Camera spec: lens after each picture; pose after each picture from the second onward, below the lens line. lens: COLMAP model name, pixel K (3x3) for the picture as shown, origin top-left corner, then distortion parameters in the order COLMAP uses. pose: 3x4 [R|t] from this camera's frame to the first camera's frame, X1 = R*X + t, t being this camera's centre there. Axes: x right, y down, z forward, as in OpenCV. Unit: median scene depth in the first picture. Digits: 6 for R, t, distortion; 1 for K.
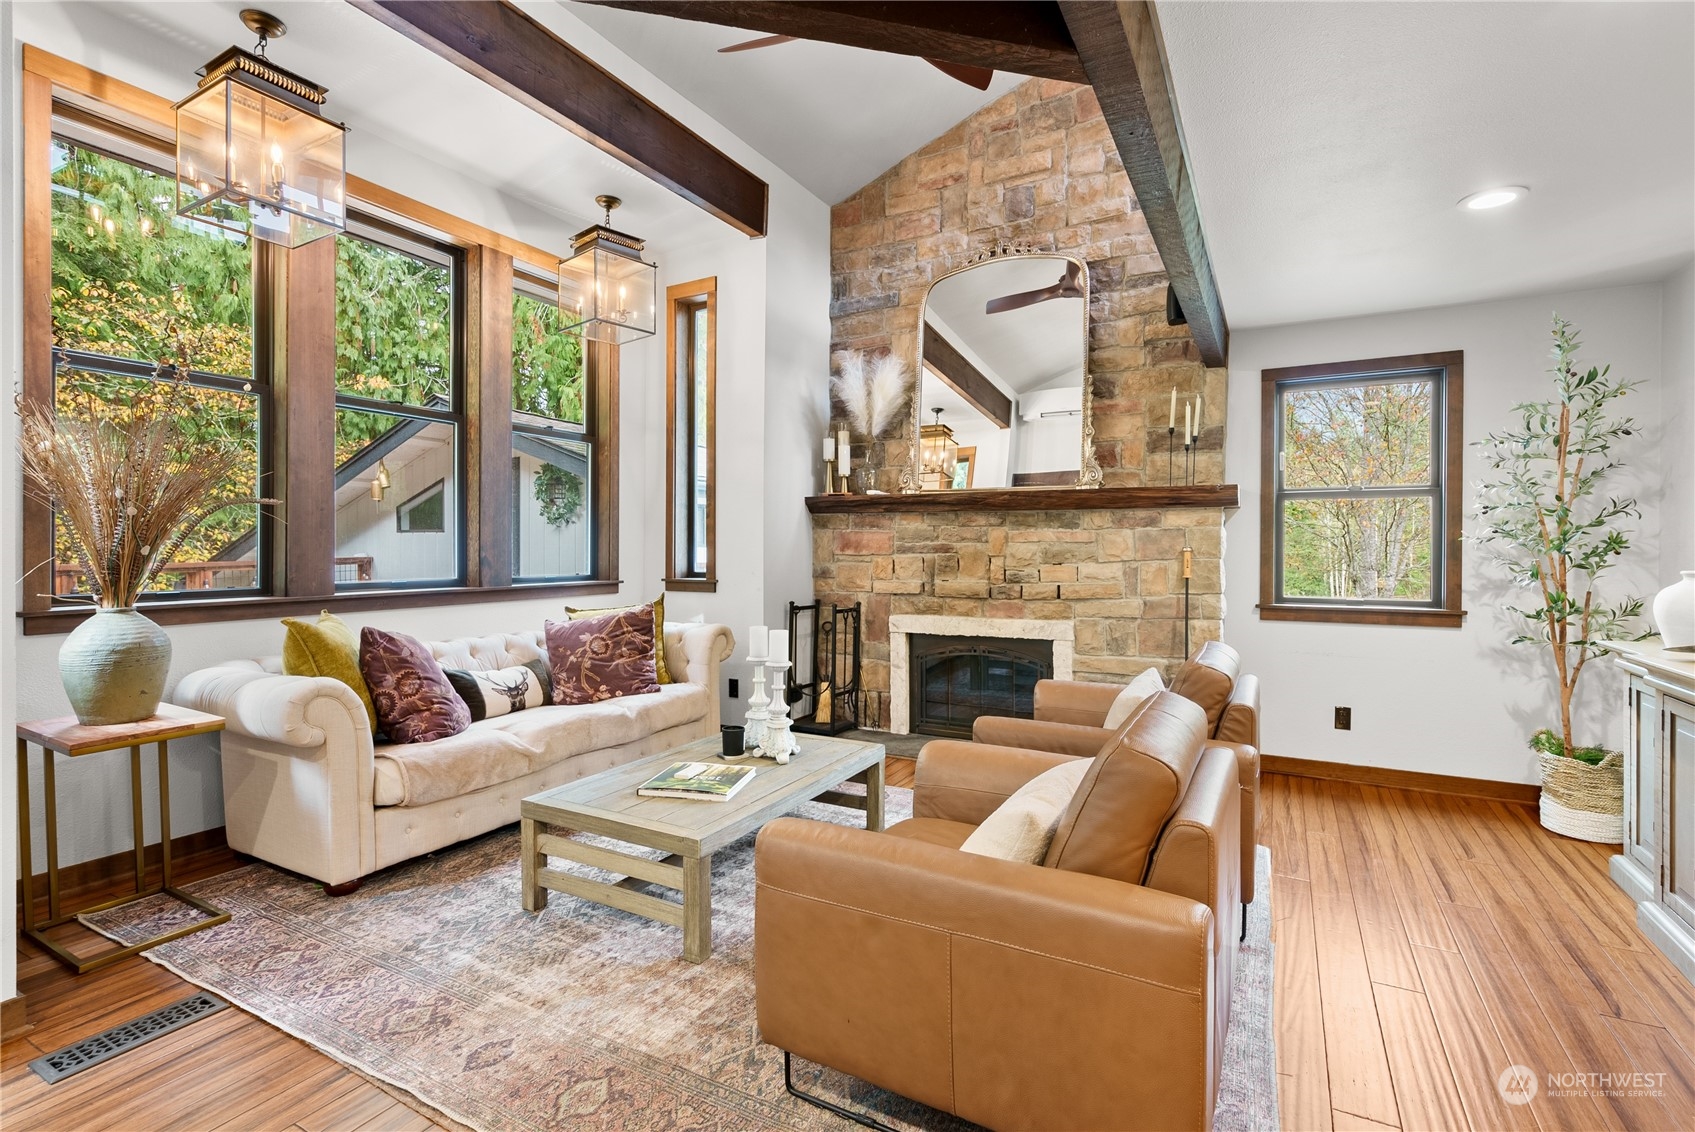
lens RADIAL K [[784.5, 0, 847.5], [0, 784.5, 553.7], [0, 0, 1]] dist [-0.005898, 0.002130]
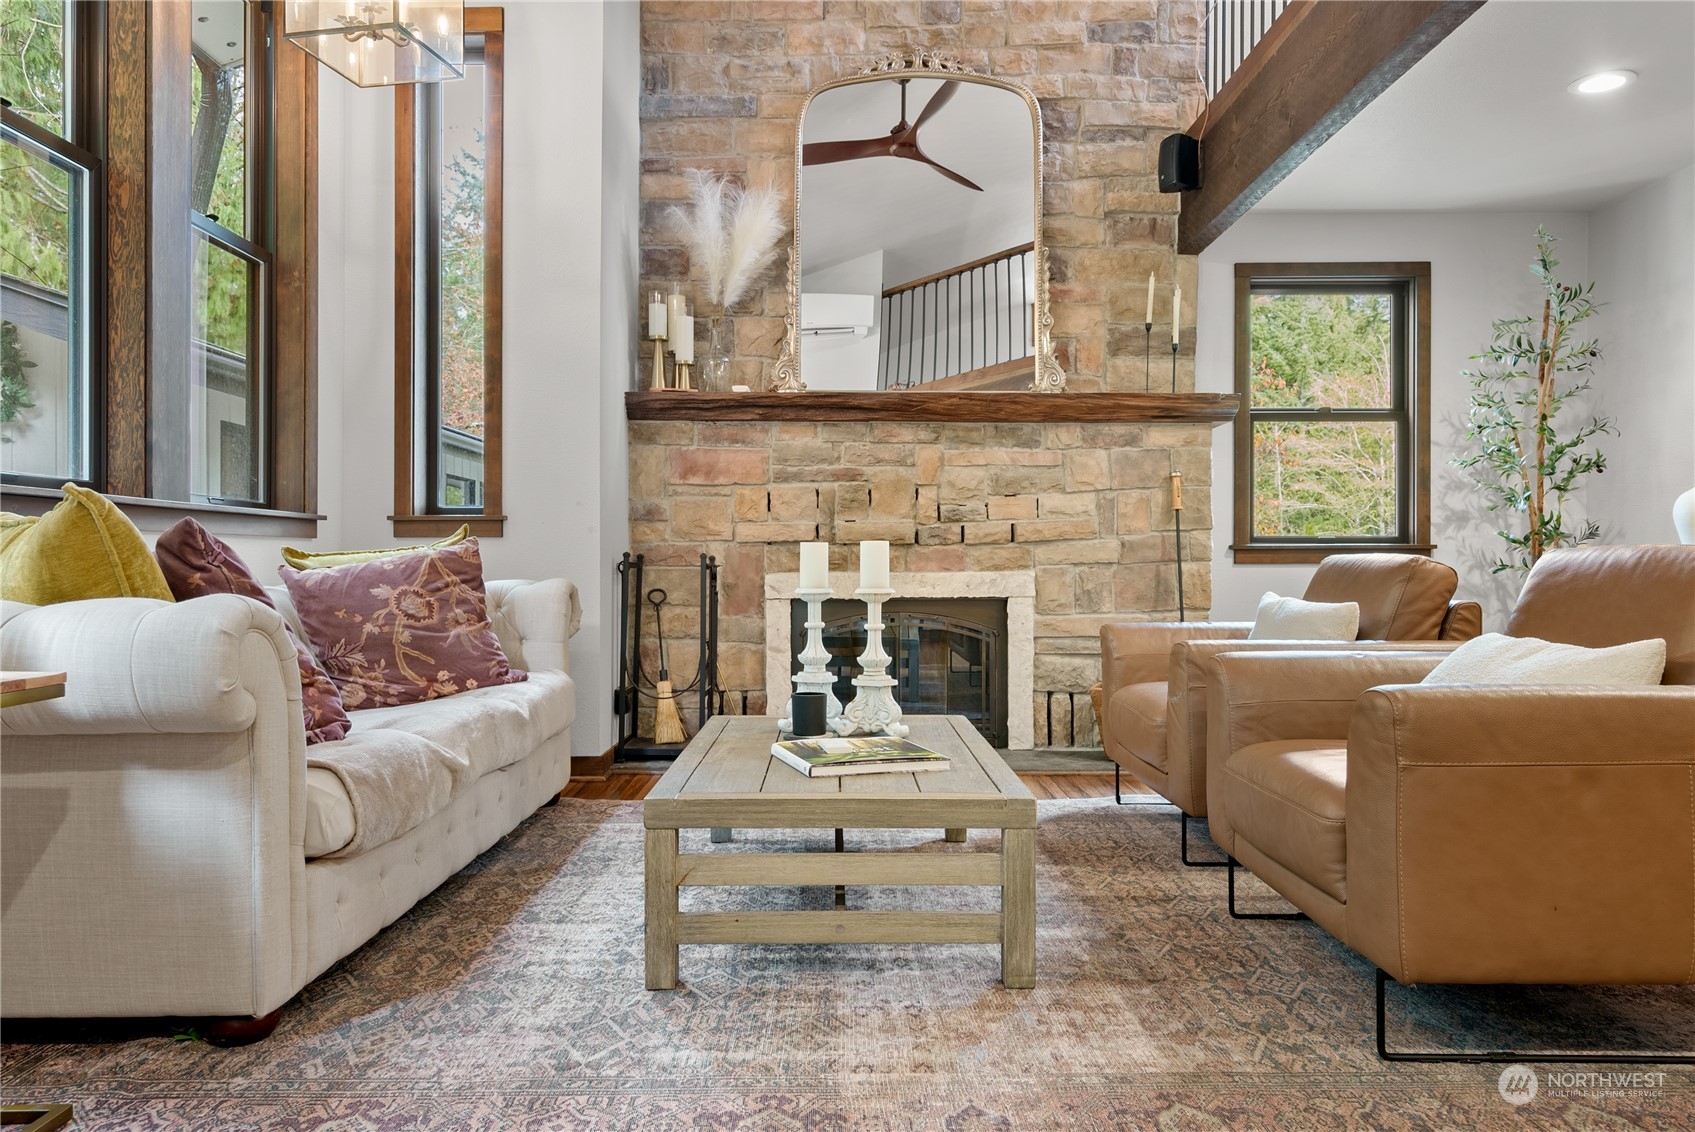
lens RADIAL K [[1166.1, 0, 844.4], [0, 1166.1, 568.3], [0, 0, 1]] dist [0.007470, 0.002933]
pose [[0.878164, -0.002700, 0.478351, -0.408555], [0.005224, 0.999979, -0.003944, 0.087498], [-0.478331, 0.005962, 0.878160, 0.105068]]
